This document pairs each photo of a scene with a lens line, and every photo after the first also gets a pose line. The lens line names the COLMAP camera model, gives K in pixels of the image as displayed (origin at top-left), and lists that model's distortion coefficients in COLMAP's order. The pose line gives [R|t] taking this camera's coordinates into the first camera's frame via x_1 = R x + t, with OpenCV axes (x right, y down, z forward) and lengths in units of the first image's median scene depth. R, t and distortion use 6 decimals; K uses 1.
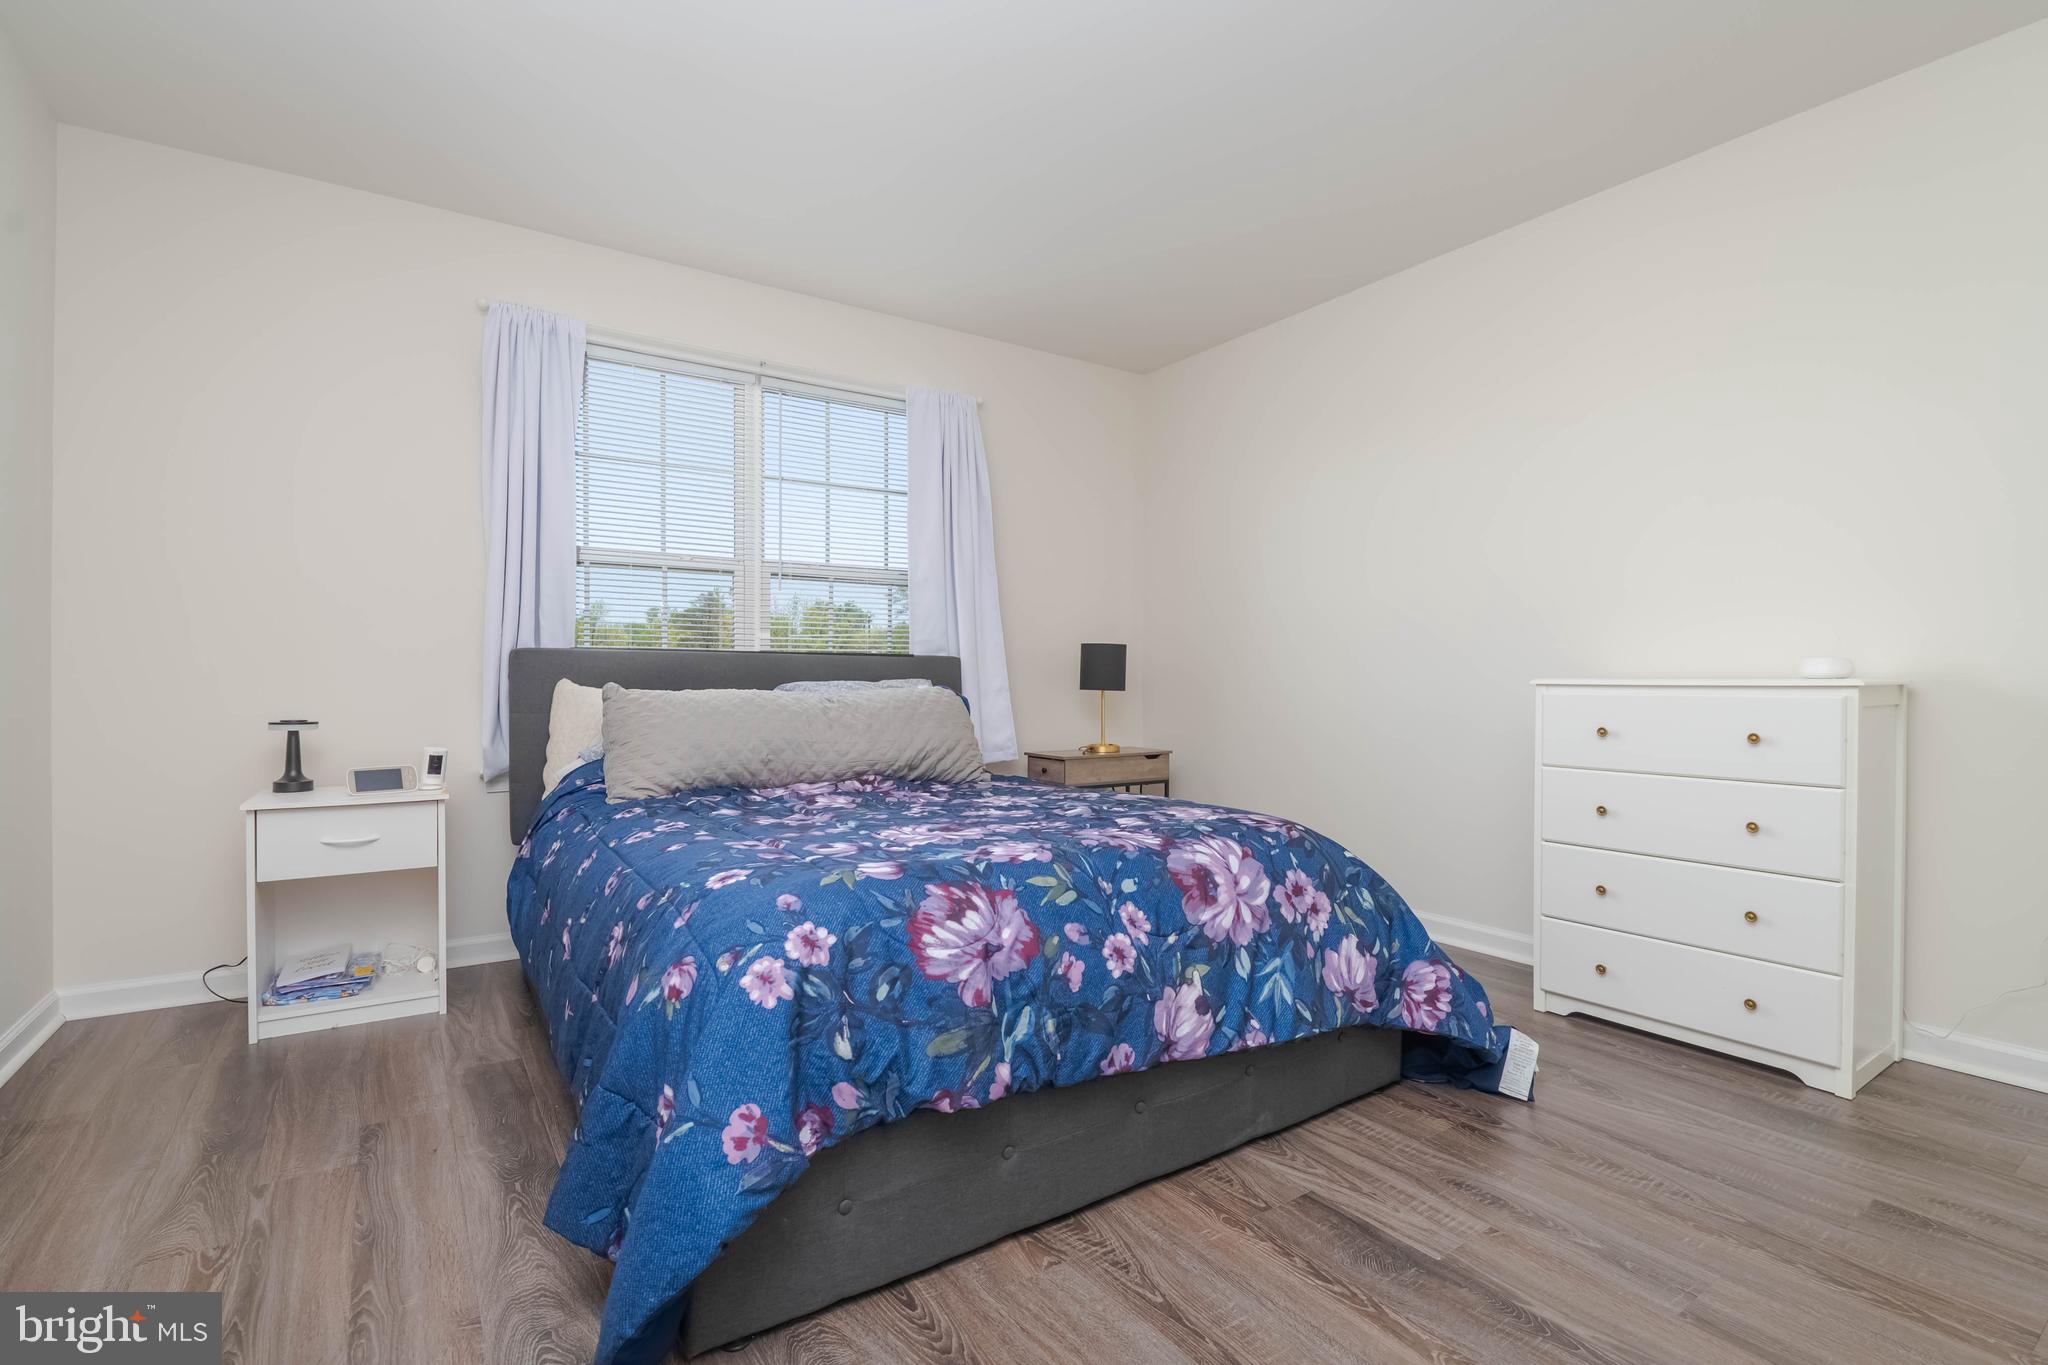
lens RADIAL K [[937.7, 0, 1021.8], [0, 937.7, 680.0], [0, 0, 1]] dist [-0.004526, 0.000055]
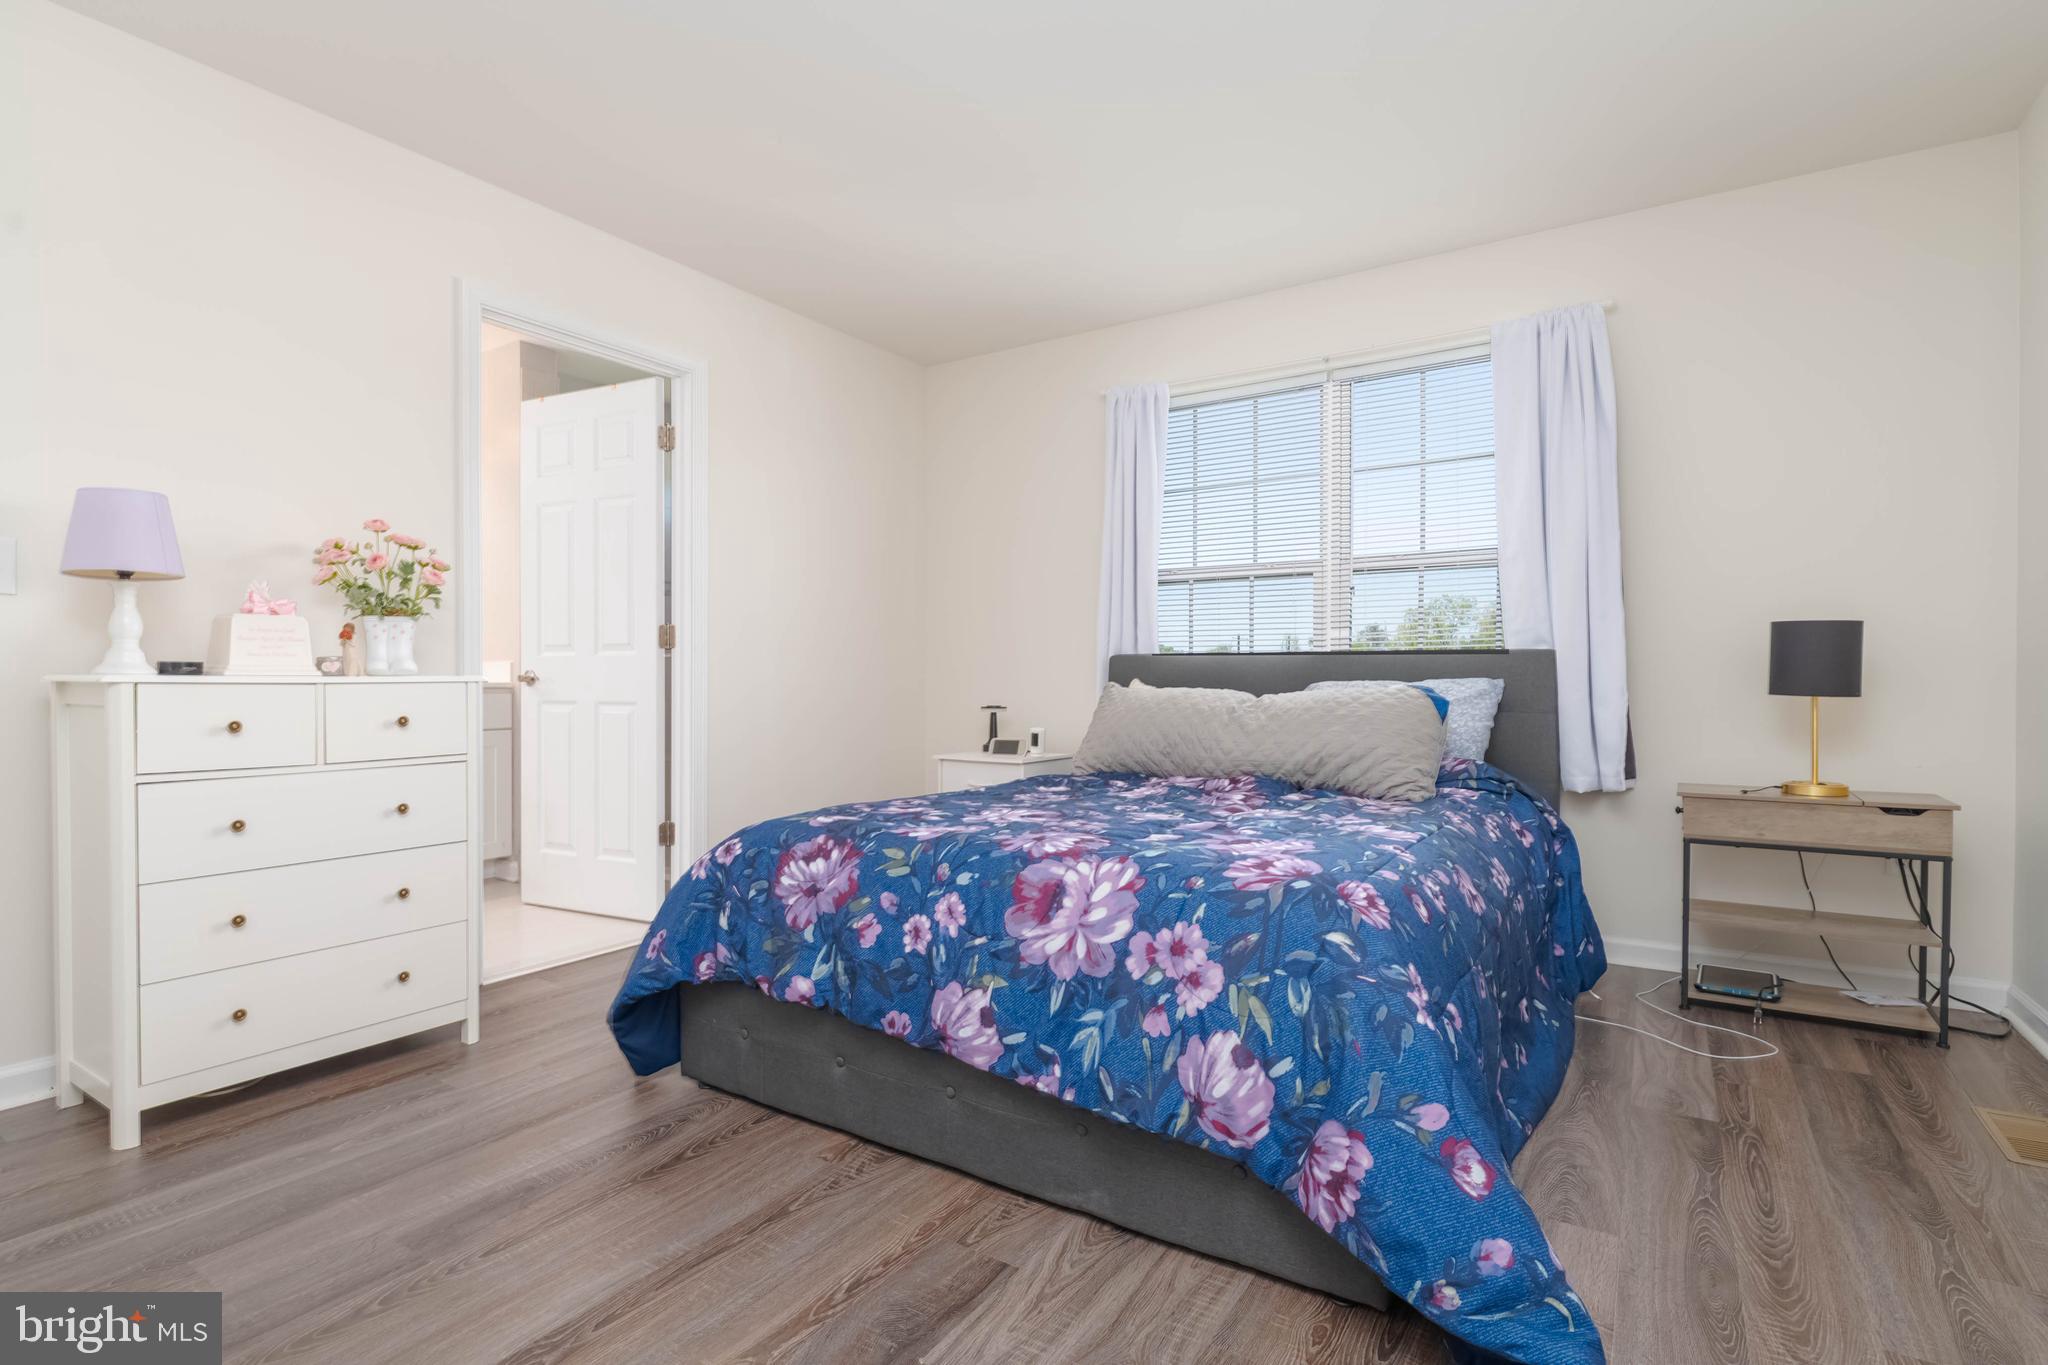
lens RADIAL K [[957.3, 0, 1032.5], [0, 957.3, 689.1], [0, 0, 1]] dist [0.001185, -0.000186]
pose [[0.400201, 0.008544, -0.916388, 1.057710], [-0.000231, 0.999957, 0.009222, 0.001331], [0.916427, -0.003479, 0.400186, 0.620123]]
